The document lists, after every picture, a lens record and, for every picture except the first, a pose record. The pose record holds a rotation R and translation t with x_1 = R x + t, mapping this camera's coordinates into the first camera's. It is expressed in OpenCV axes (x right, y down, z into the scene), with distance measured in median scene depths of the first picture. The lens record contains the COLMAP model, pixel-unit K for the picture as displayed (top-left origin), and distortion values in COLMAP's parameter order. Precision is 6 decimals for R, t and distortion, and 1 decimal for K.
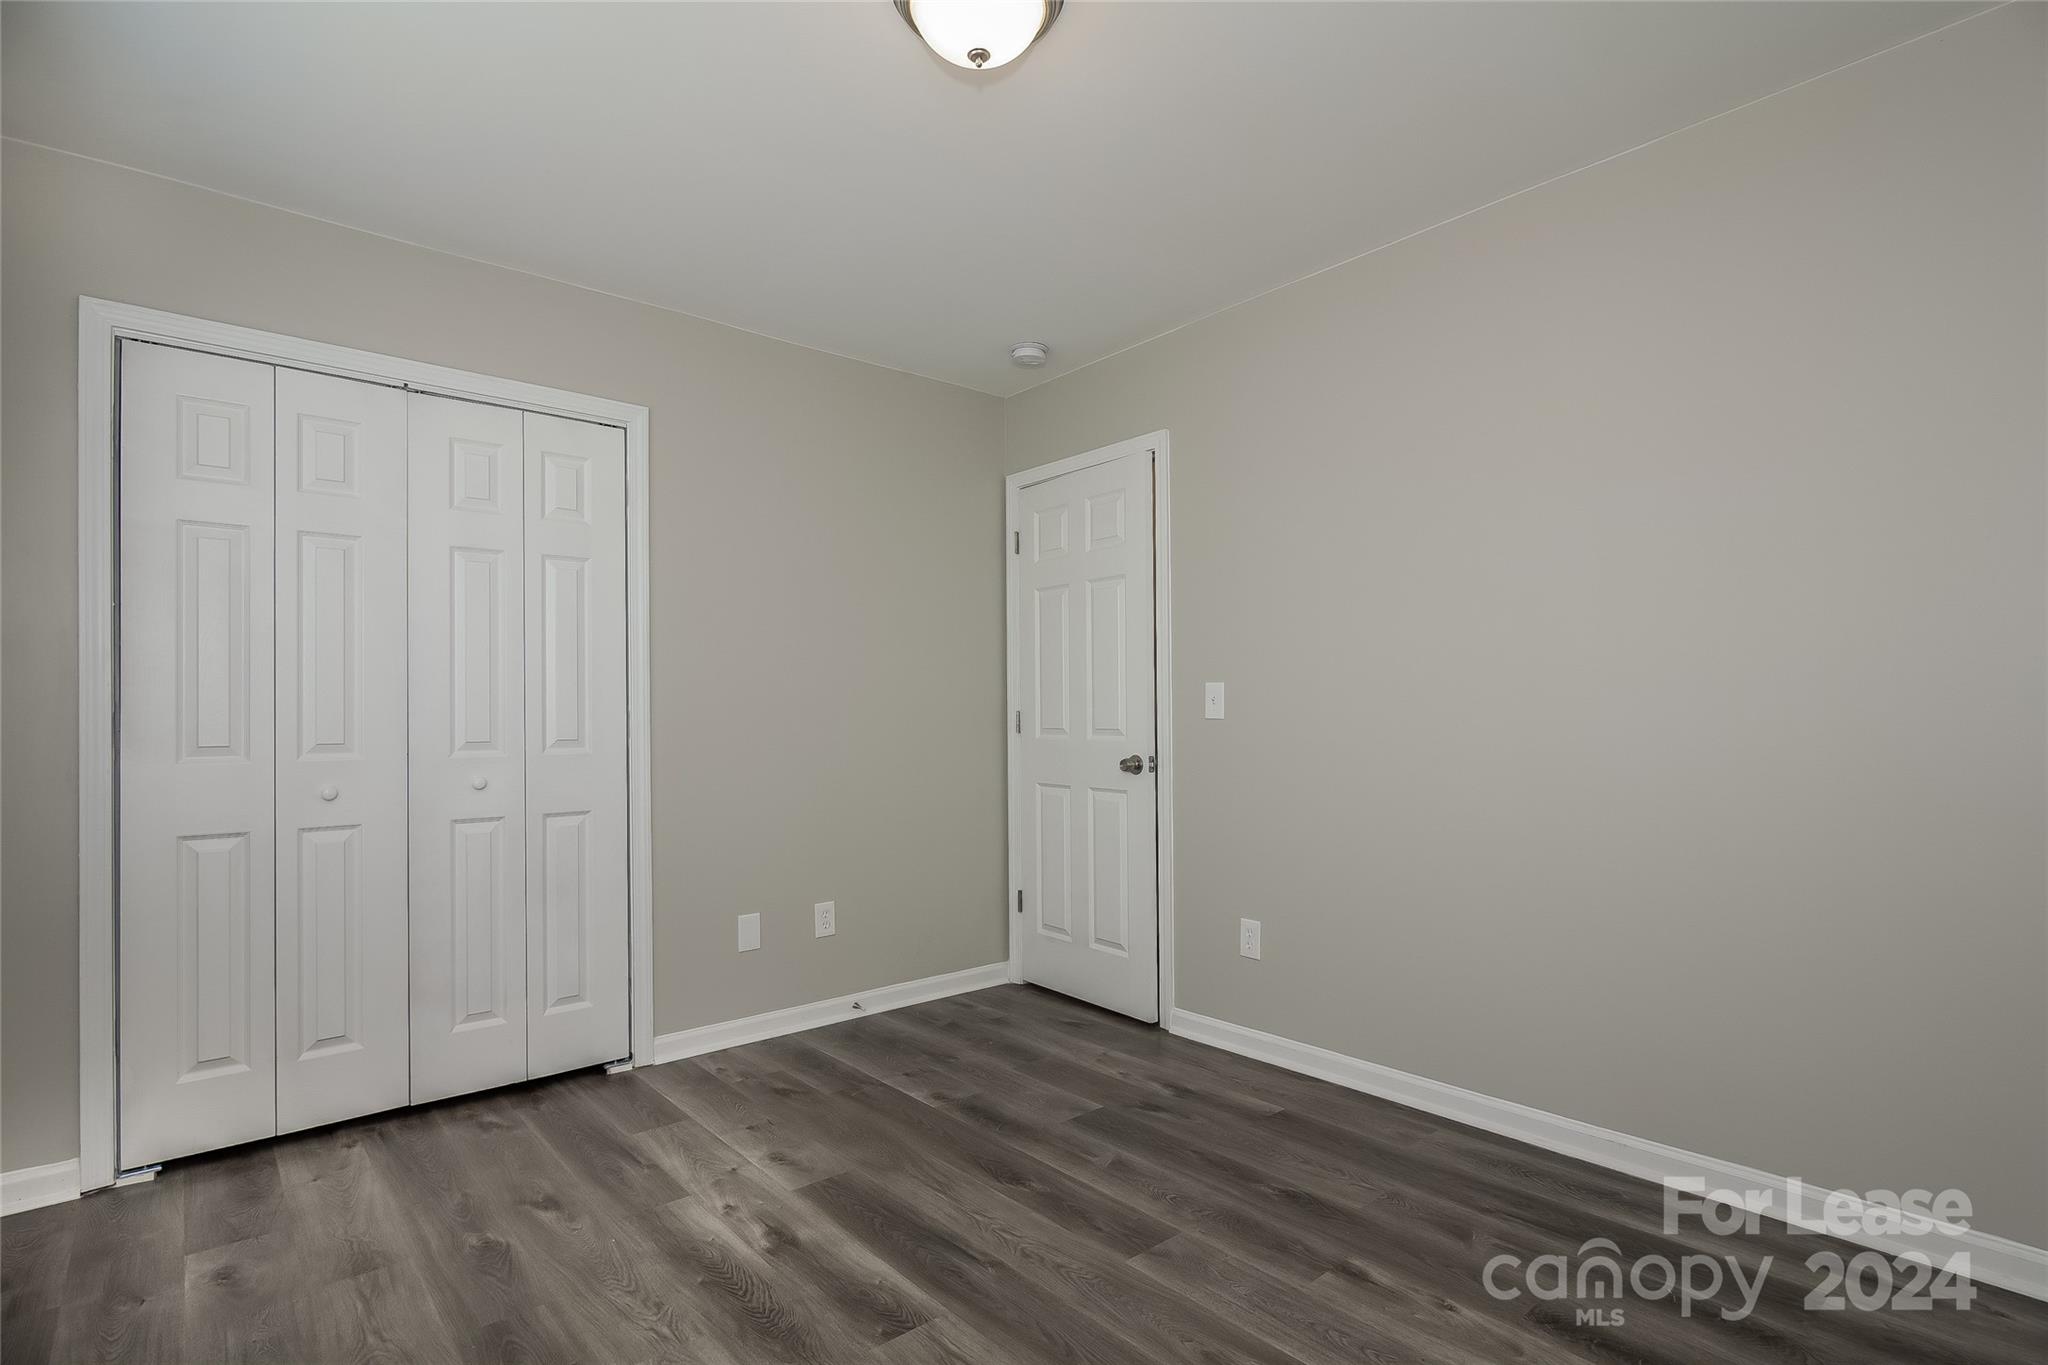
lens RADIAL K [[1017.7, 0, 1043.5], [0, 1017.7, 705.2], [0, 0, 1]] dist [-0.003467, -0.000587]
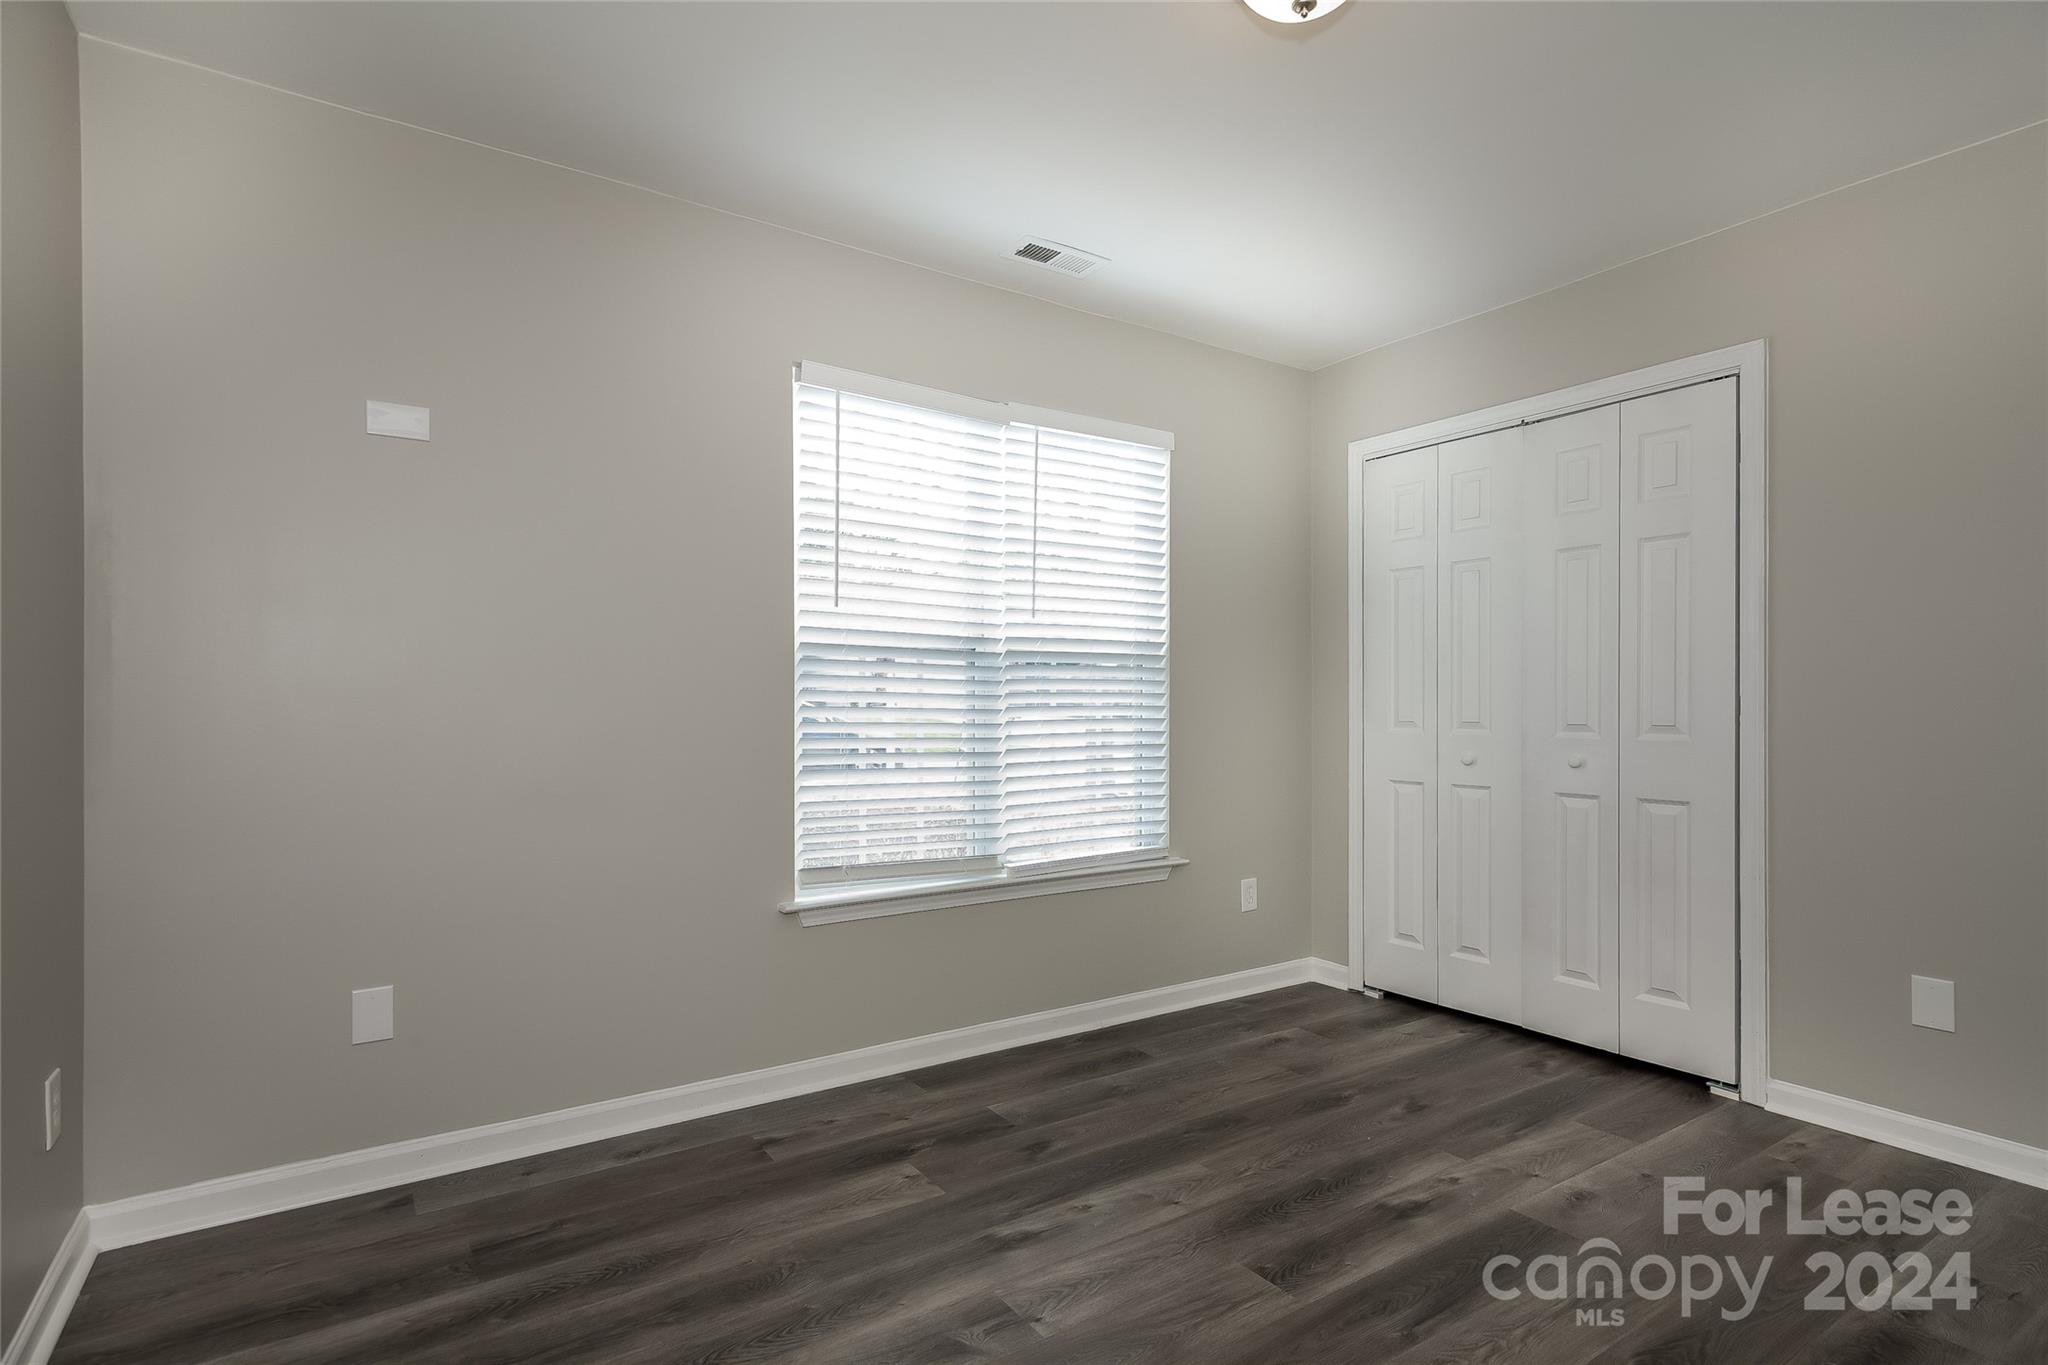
lens RADIAL K [[971.6, 0, 1026.8], [0, 971.6, 697.5], [0, 0, 1]] dist [-0.001762, -0.000391]
pose [[-0.118339, -0.003911, -0.992966, 0.644176], [0.010940, 0.999926, -0.005243, 0.007674], [0.992913, -0.011483, -0.118287, 0.625393]]
